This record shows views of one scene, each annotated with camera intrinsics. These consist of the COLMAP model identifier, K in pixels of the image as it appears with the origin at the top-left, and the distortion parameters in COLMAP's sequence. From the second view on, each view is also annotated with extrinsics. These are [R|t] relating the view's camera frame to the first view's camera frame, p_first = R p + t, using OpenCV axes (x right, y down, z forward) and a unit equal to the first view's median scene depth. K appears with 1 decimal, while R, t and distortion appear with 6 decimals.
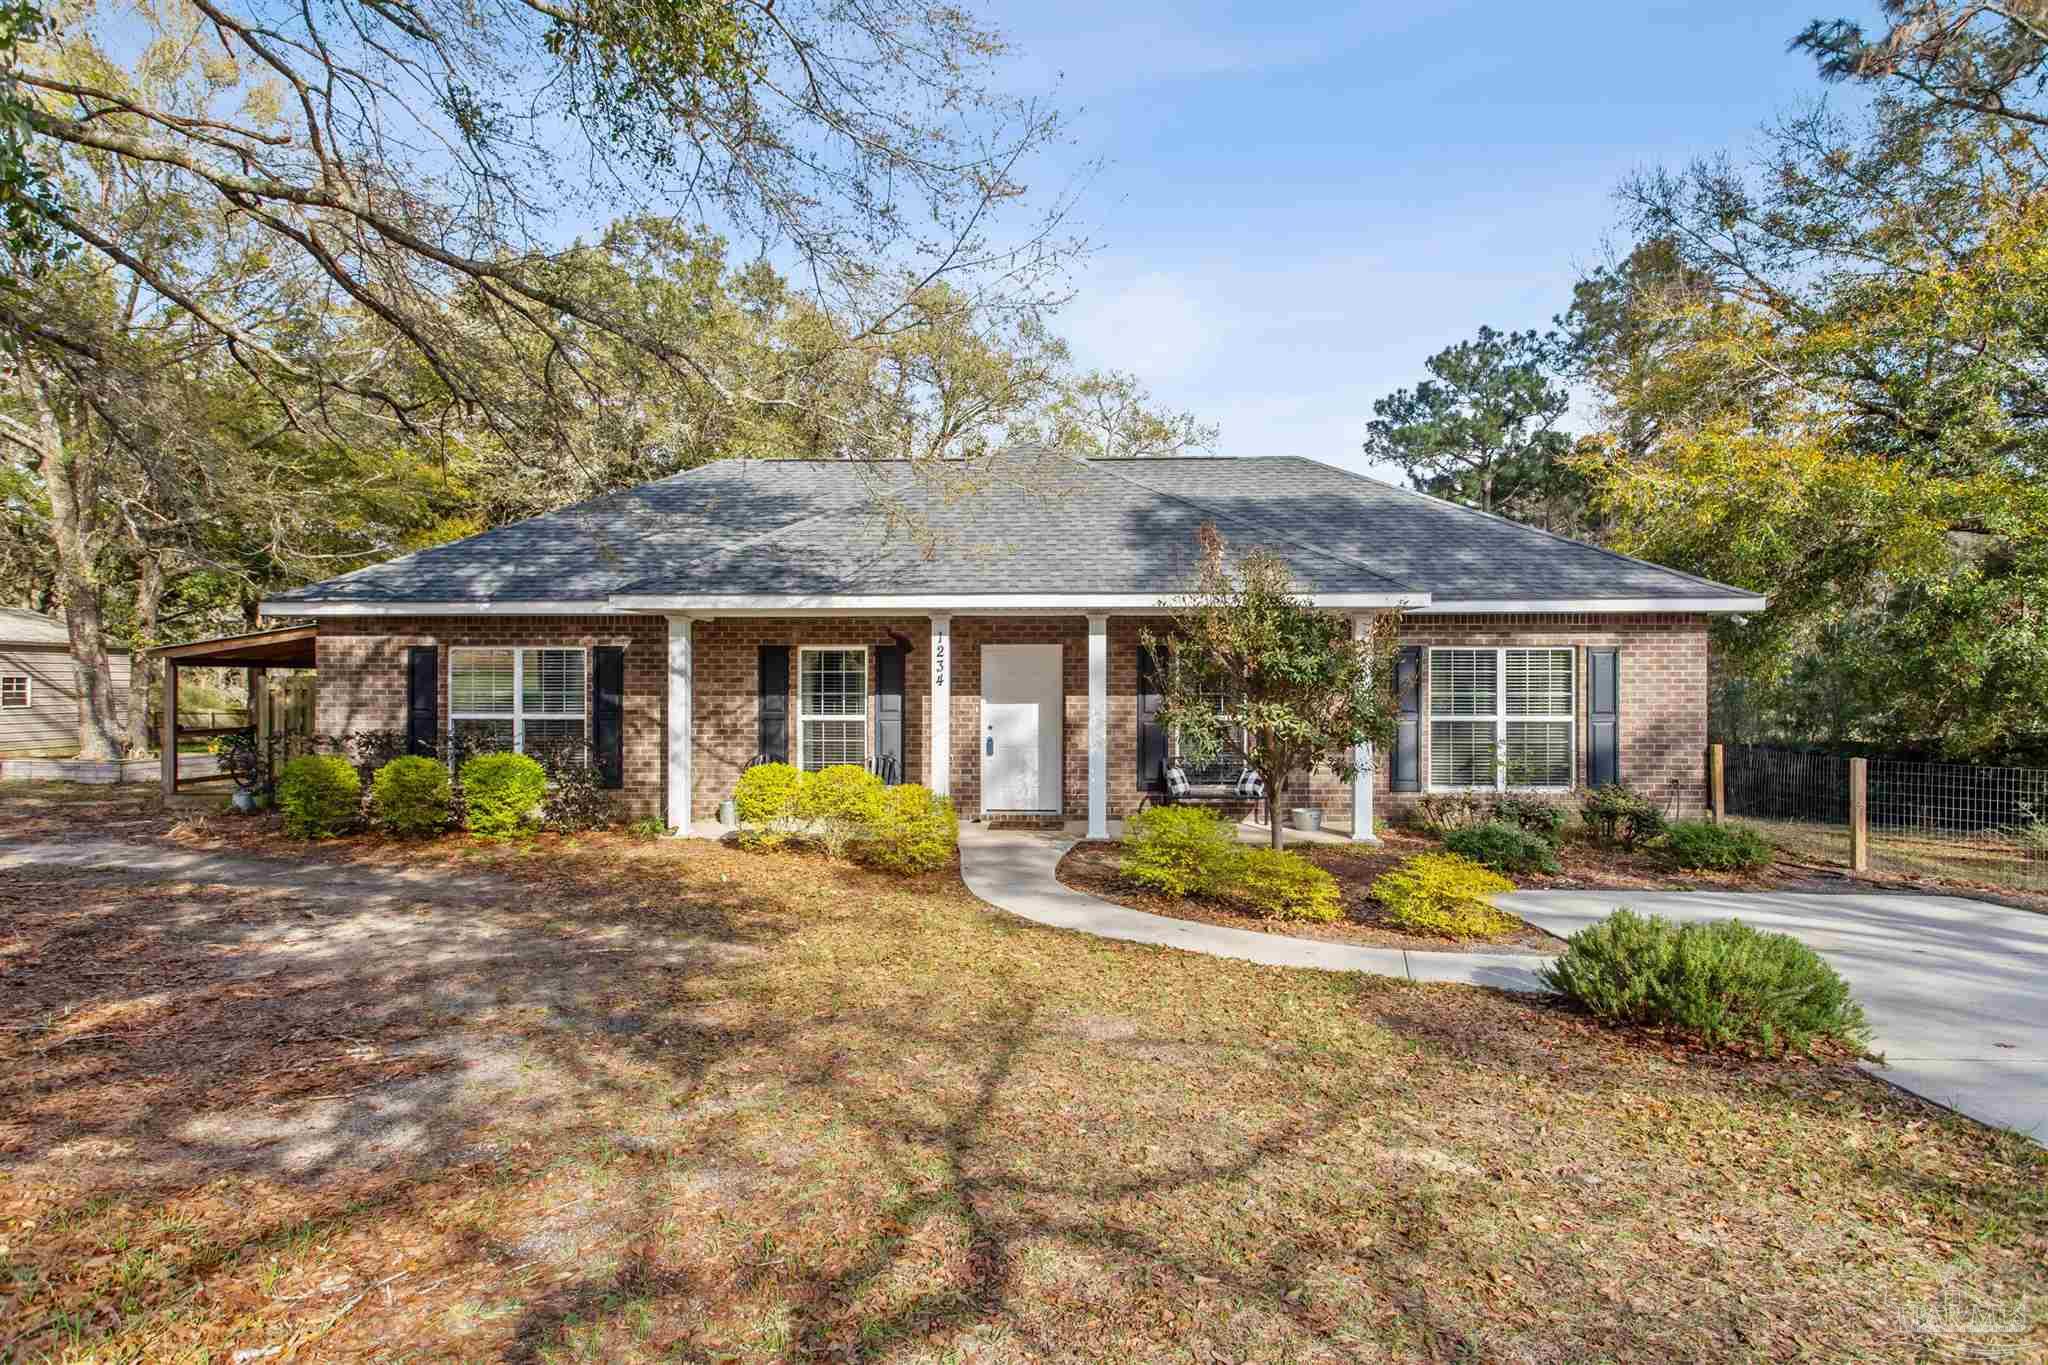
lens RADIAL K [[1080.8, 0, 1024.8], [0, 1080.8, 669.0], [0, 0, 1]] dist [0.003150, -0.000032]
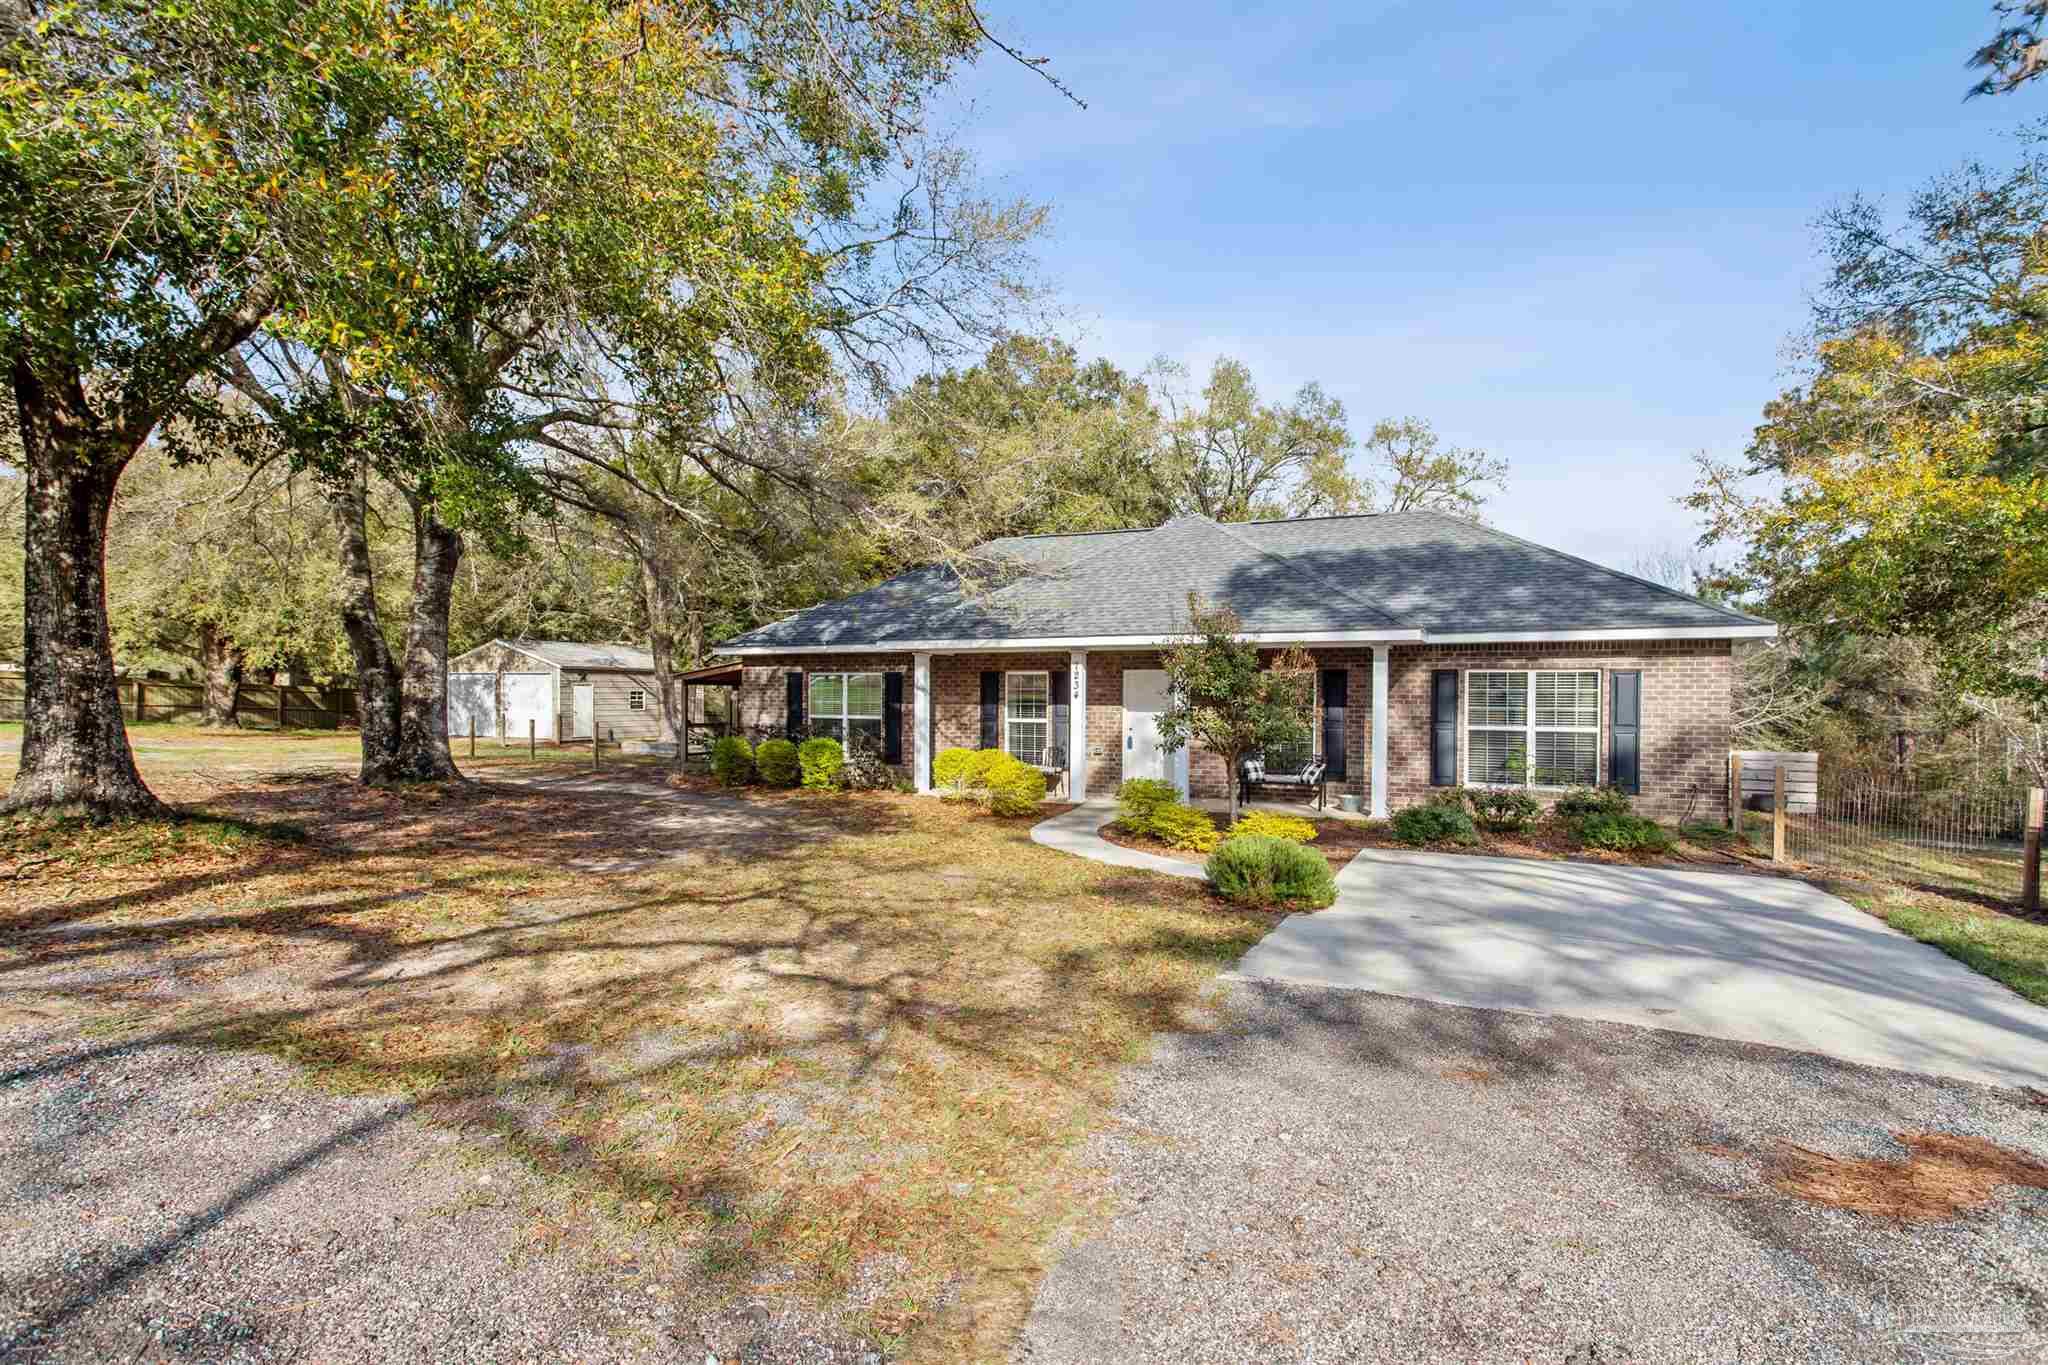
lens RADIAL K [[991.9, 0, 1025.4], [0, 991.9, 682.5], [0, 0, 1]] dist [-0.003077, 0.010130]
pose [[0.919231, -0.000138, -0.393719, 0.356168], [-0.001373, 0.999993, -0.003556, -0.001267], [0.393716, 0.003809, 0.919224, -0.241337]]
